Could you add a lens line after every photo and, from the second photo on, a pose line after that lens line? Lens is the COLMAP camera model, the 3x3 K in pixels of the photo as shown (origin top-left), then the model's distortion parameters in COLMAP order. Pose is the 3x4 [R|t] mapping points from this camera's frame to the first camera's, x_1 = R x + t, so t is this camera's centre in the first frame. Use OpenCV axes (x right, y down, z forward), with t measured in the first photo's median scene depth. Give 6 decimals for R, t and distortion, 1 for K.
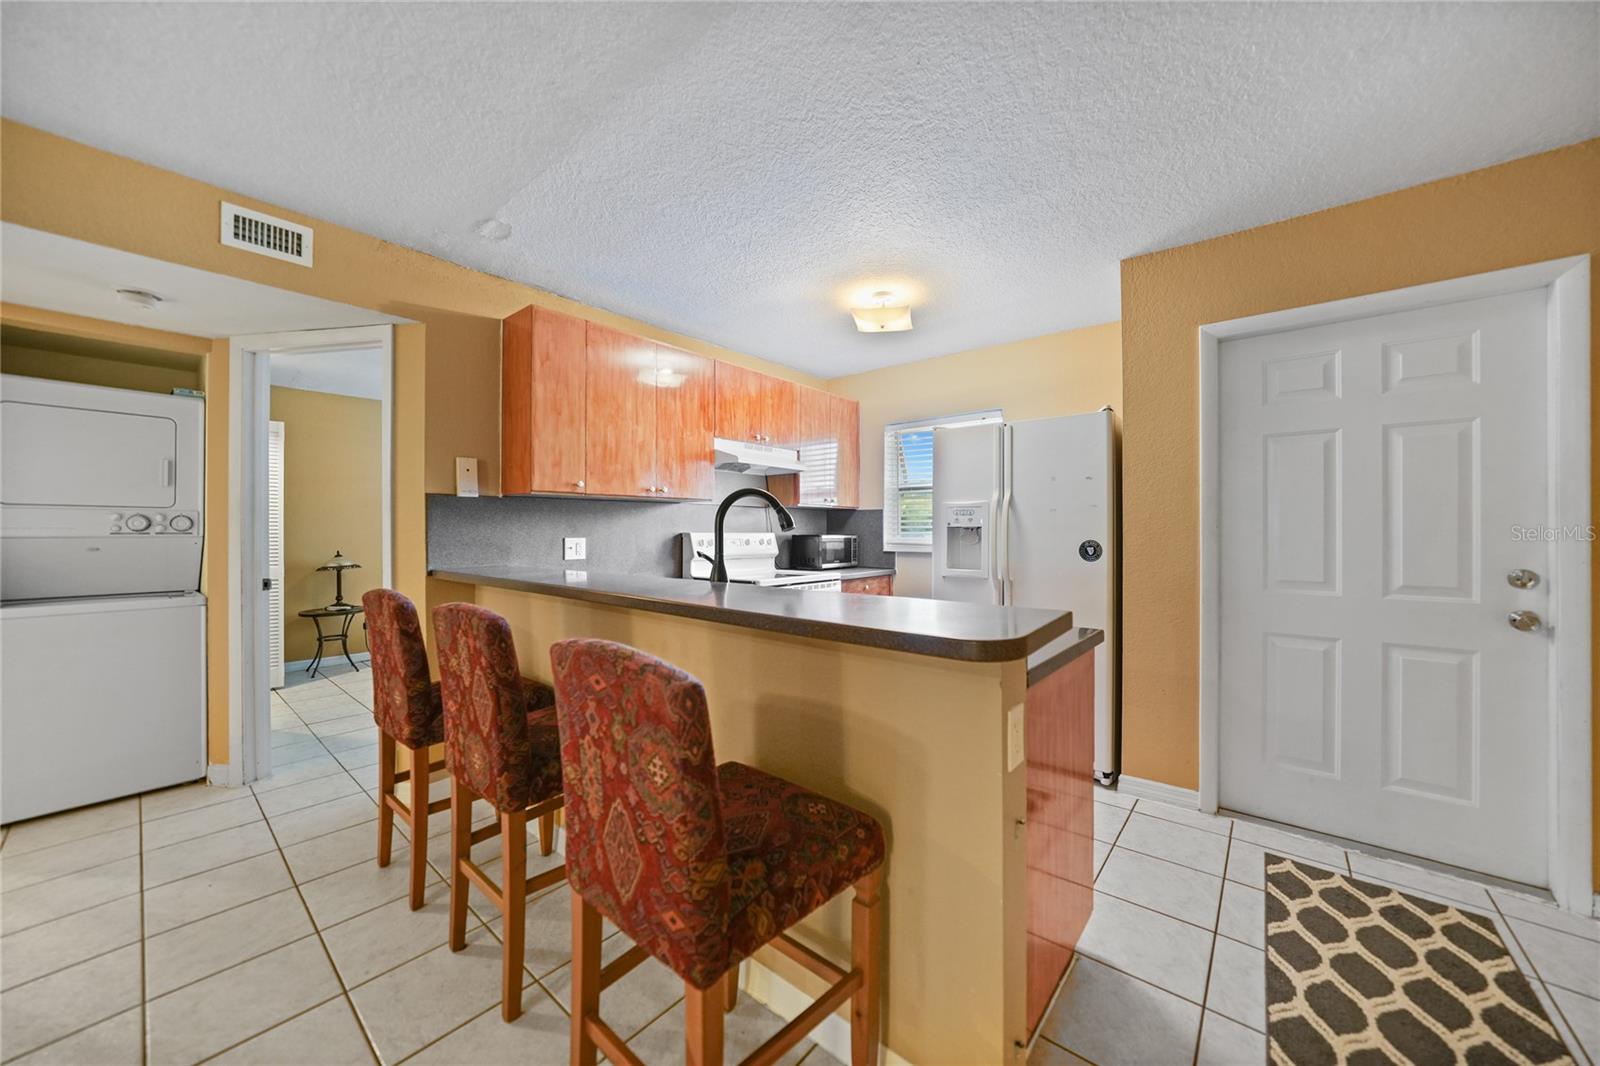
lens RADIAL K [[572.2, 0, 805.5], [0, 572.2, 528.7], [0, 0, 1]] dist [-0.028233, 0.006671]
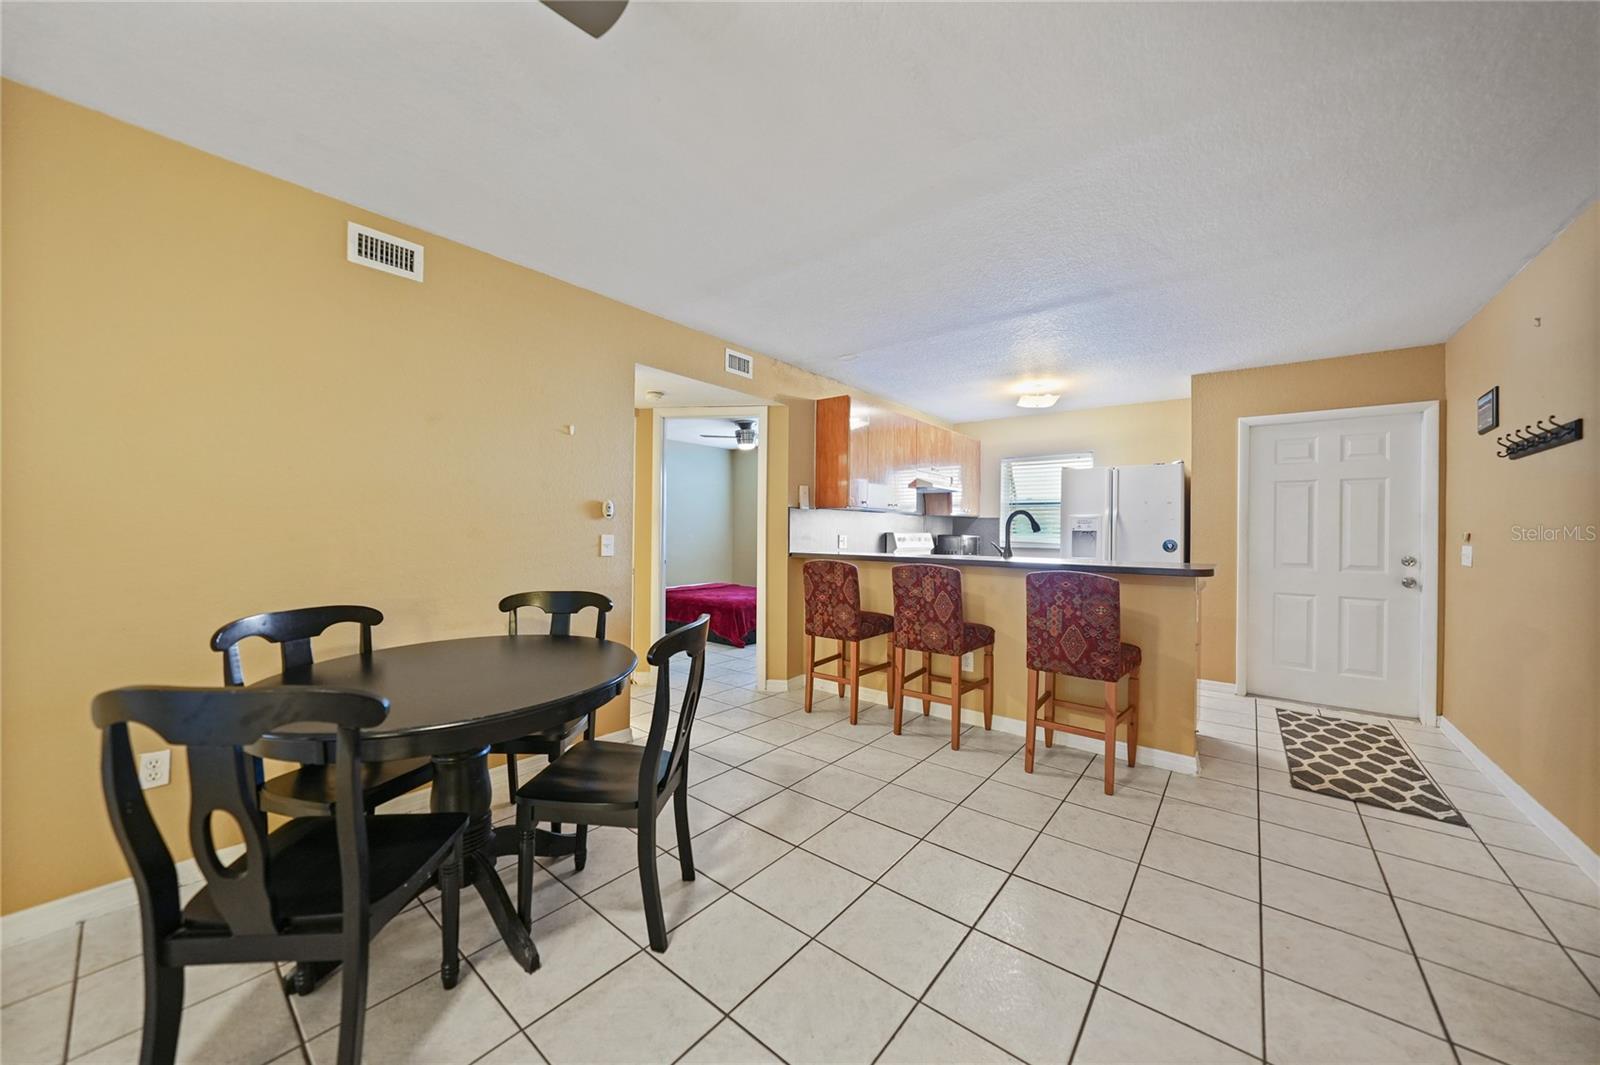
lens RADIAL K [[563.3, 0, 801.3], [0, 563.3, 529.5], [0, 0, 1]] dist [-0.027592, 0.006609]
pose [[0.999793, 0.012904, 0.015744, -0.624146], [-0.012898, 0.999917, -0.000444, 0.004952], [-0.015748, 0.000241, 0.999876, -0.640443]]
